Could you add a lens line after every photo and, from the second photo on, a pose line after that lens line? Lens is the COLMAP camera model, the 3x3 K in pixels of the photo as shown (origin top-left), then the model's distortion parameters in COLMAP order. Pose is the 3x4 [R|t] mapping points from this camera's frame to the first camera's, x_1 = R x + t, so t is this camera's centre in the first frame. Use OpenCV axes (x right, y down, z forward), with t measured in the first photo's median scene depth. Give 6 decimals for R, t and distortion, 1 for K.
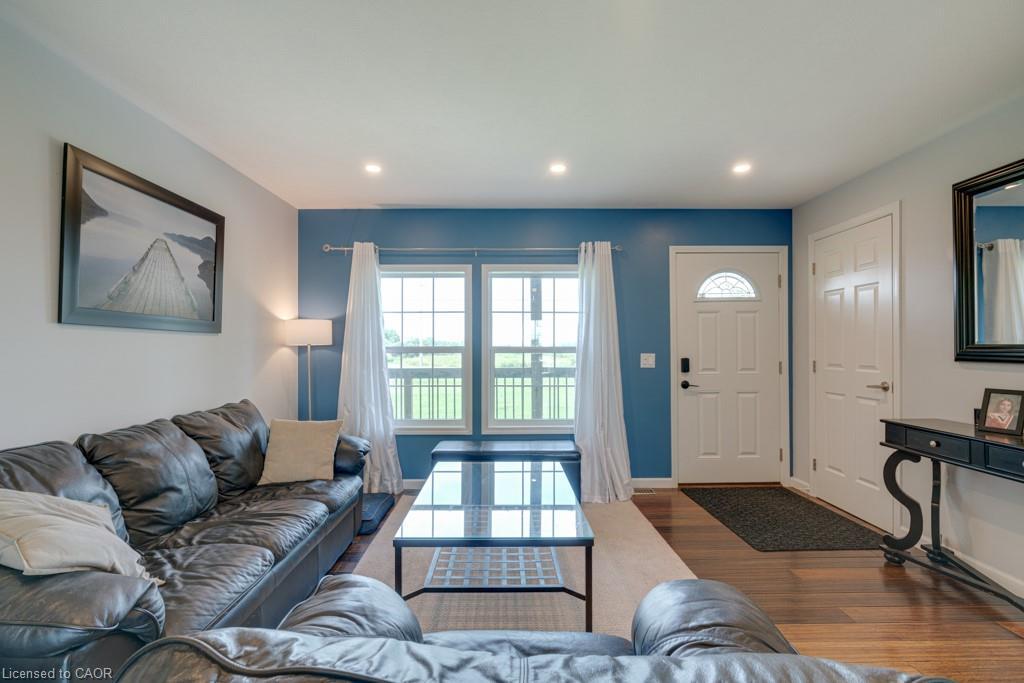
lens RADIAL K [[467.4, 0, 512.0], [0, 467.4, 342.5], [0, 0, 1]] dist [-0.014480, 0.002115]
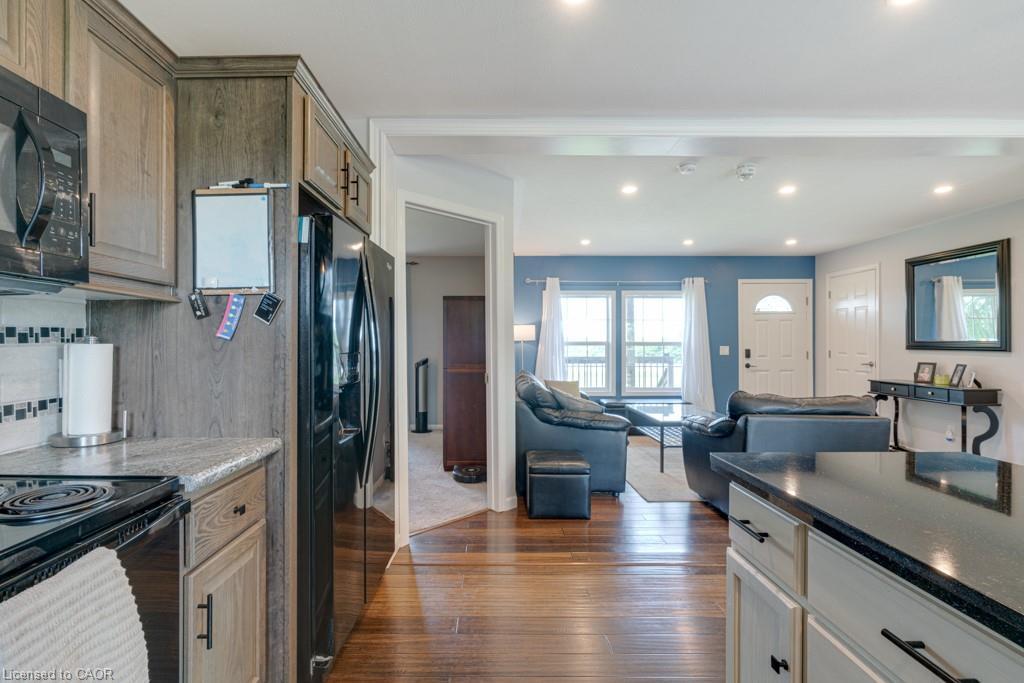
lens RADIAL K [[467.4, 0, 504.2], [0, 467.4, 342.2], [0, 0, 1]] dist [-0.014480, 0.002115]
pose [[0.999984, 0.000250, -0.005733, -0.472134], [-0.000203, 0.999966, 0.008296, -0.003383], [0.005735, -0.008295, 0.999949, -0.624483]]
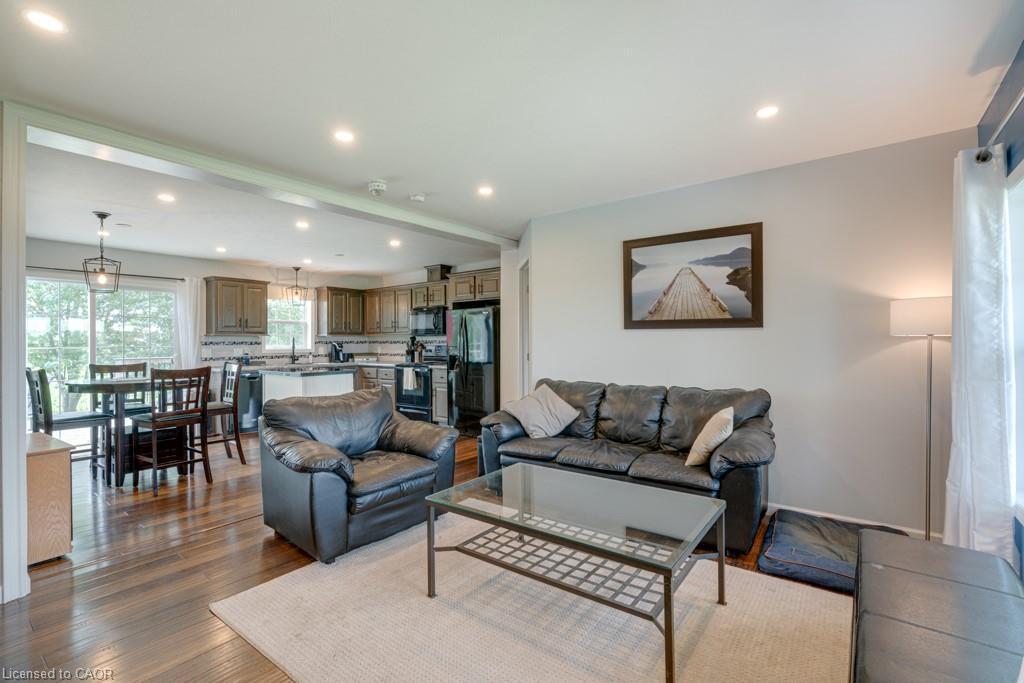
lens RADIAL K [[467.4, 0, 512.4], [0, 467.4, 340.9], [0, 0, 1]] dist [-0.014480, 0.002115]
pose [[-0.617244, 0.002982, -0.786766, 1.191665], [0.015278, 0.999850, -0.008197, 0.021168], [0.786623, -0.017080, -0.617197, 2.363471]]
